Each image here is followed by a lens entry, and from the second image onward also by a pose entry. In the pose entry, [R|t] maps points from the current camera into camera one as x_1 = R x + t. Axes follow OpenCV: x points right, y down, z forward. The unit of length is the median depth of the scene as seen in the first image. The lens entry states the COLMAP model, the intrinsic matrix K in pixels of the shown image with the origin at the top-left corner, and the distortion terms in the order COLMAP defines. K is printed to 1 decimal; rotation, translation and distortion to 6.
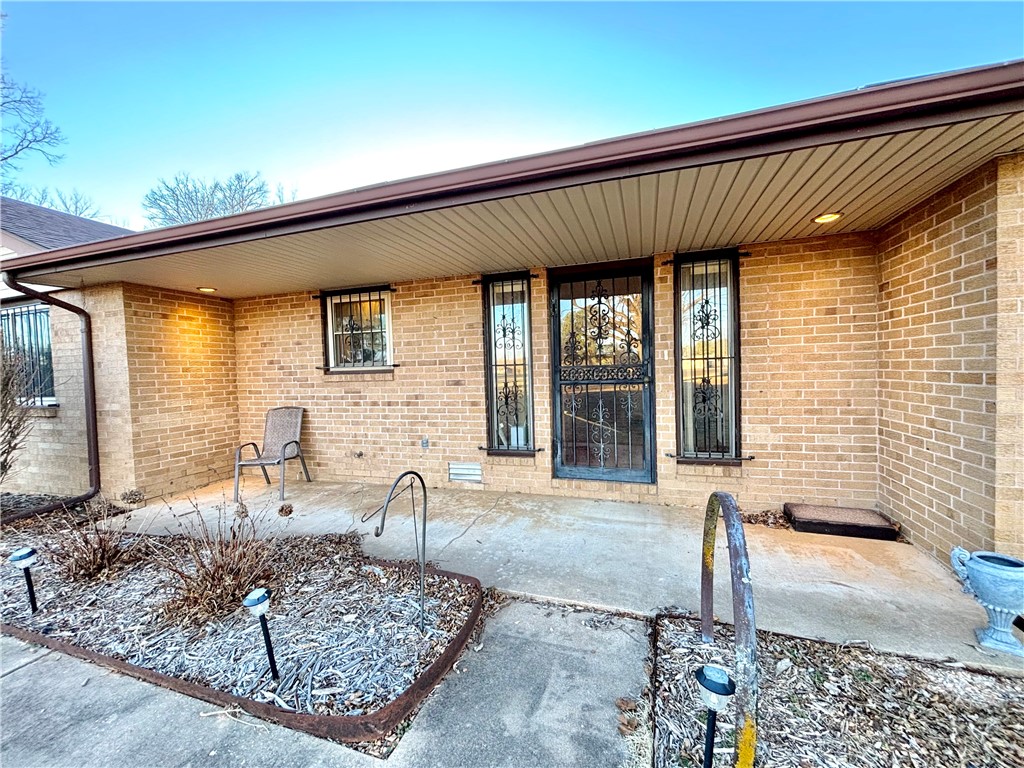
lens RADIAL K [[415.1, 0, 508.7], [0, 415.1, 383.7], [0, 0, 1]] dist [-0.004081, -0.000043]
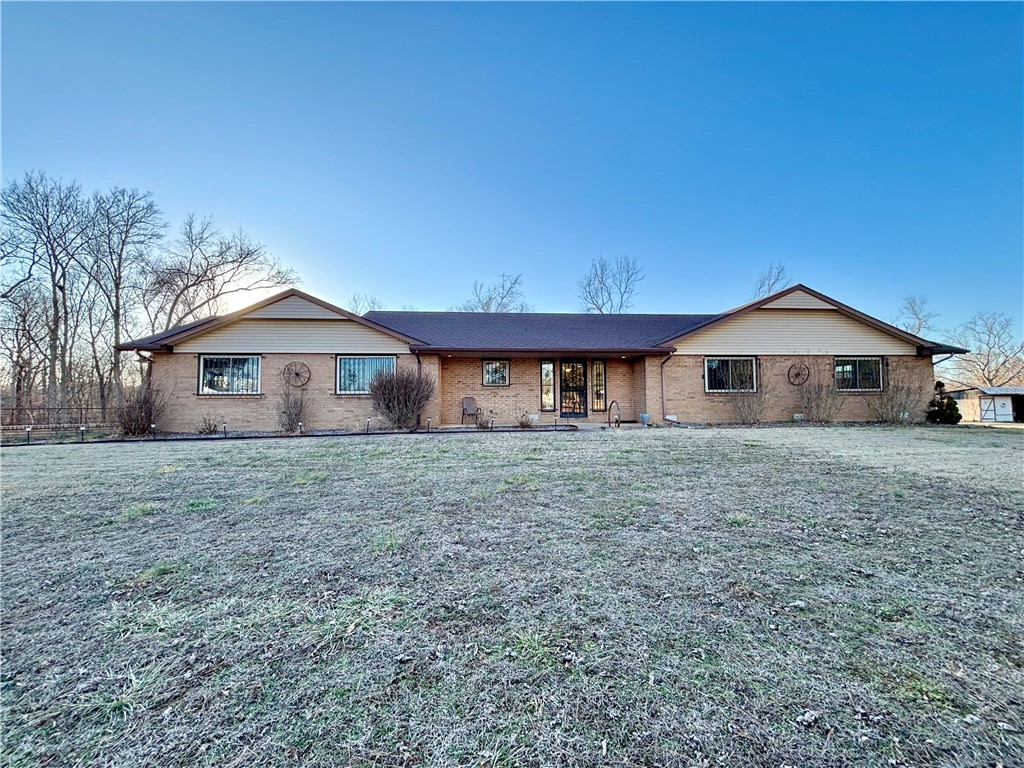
lens RADIAL K [[415.1, 0, 512.4], [0, 415.1, 380.2], [0, 0, 1]] dist [-0.004081, -0.000043]
pose [[0.910937, 0.040870, 0.410516, -1.596473], [-0.005304, 0.996159, -0.087406, 0.204680], [-0.412511, 0.077444, 0.907655, -1.898717]]
